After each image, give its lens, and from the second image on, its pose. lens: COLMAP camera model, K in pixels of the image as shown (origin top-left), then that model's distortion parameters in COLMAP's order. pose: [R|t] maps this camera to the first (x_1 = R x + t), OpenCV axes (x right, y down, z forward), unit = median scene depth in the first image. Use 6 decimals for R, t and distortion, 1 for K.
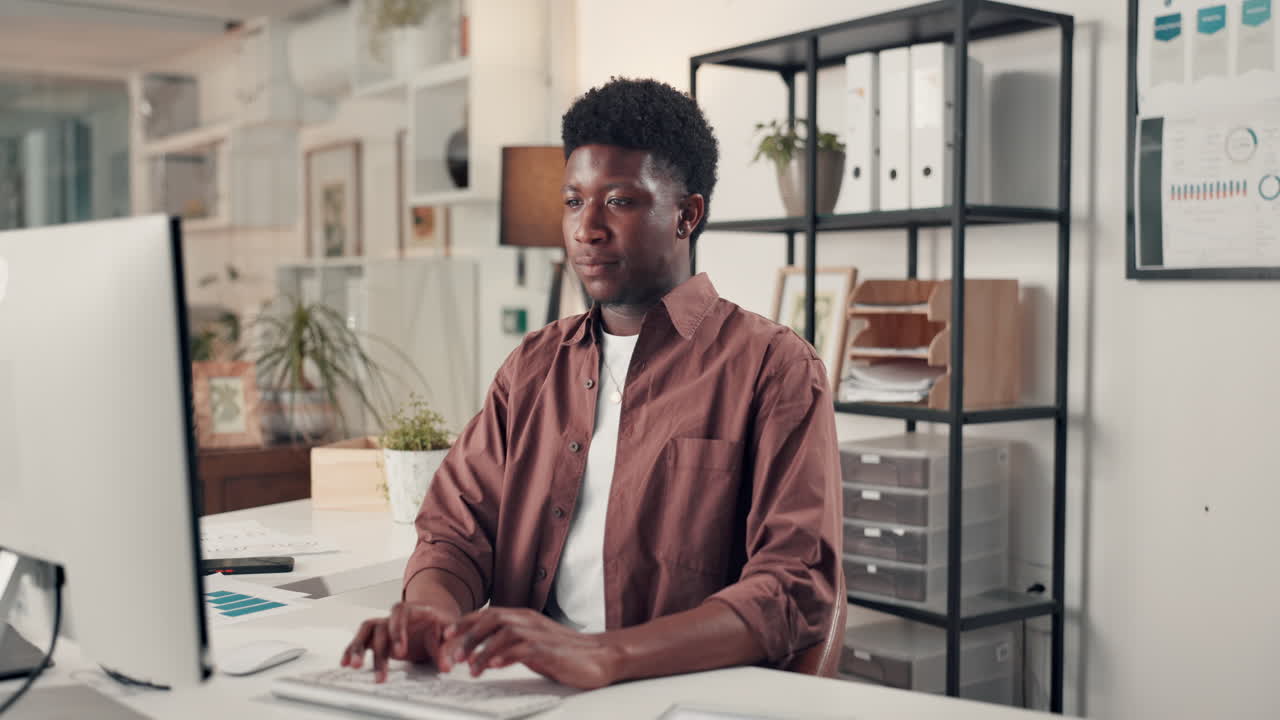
lens RADIAL K [[1728.2, 0, 640.0], [0, 1728.2, 360.0], [0, 0, 1]] dist [0.106665, -0.088063]
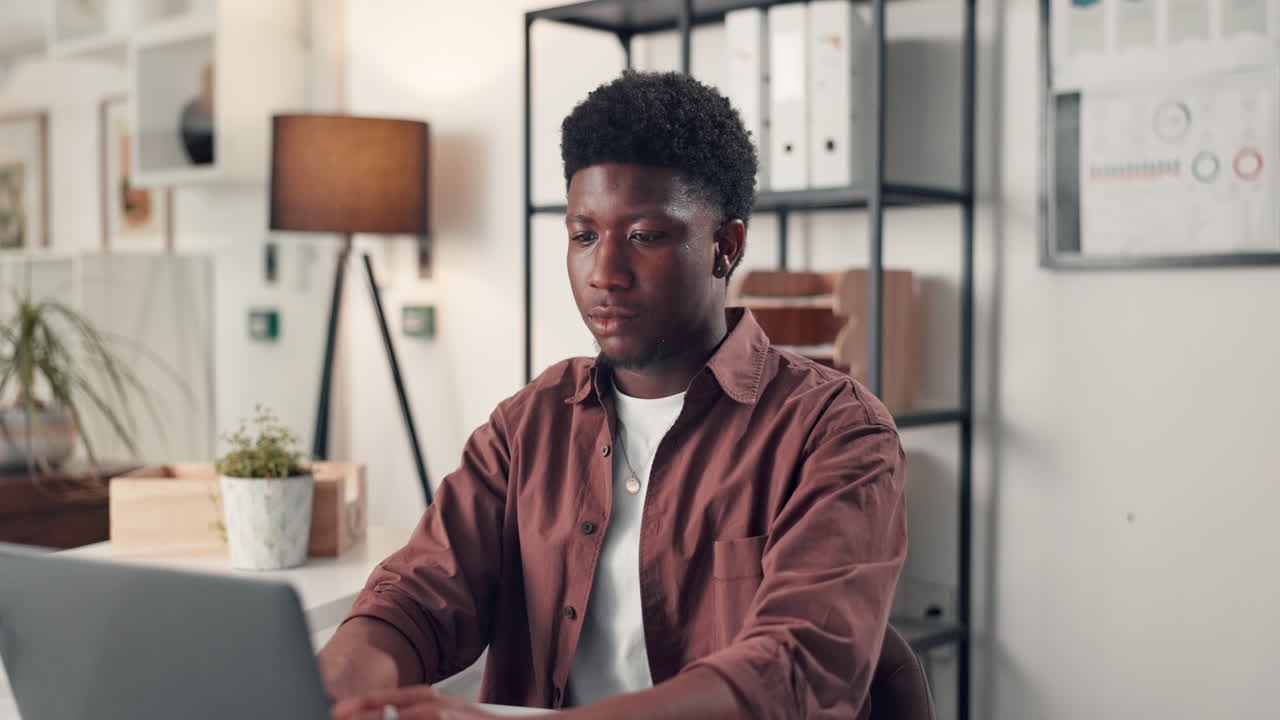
lens RADIAL K [[1728.2, 0, 640.0], [0, 1728.2, 360.0], [0, 0, 1]] dist [0.106665, -0.088063]
pose [[0.966571, -0.009068, 0.256239, -0.154514], [0.011929, 0.999883, -0.009611, 0.007455], [-0.256122, 0.012346, 0.966566, 0.175037]]
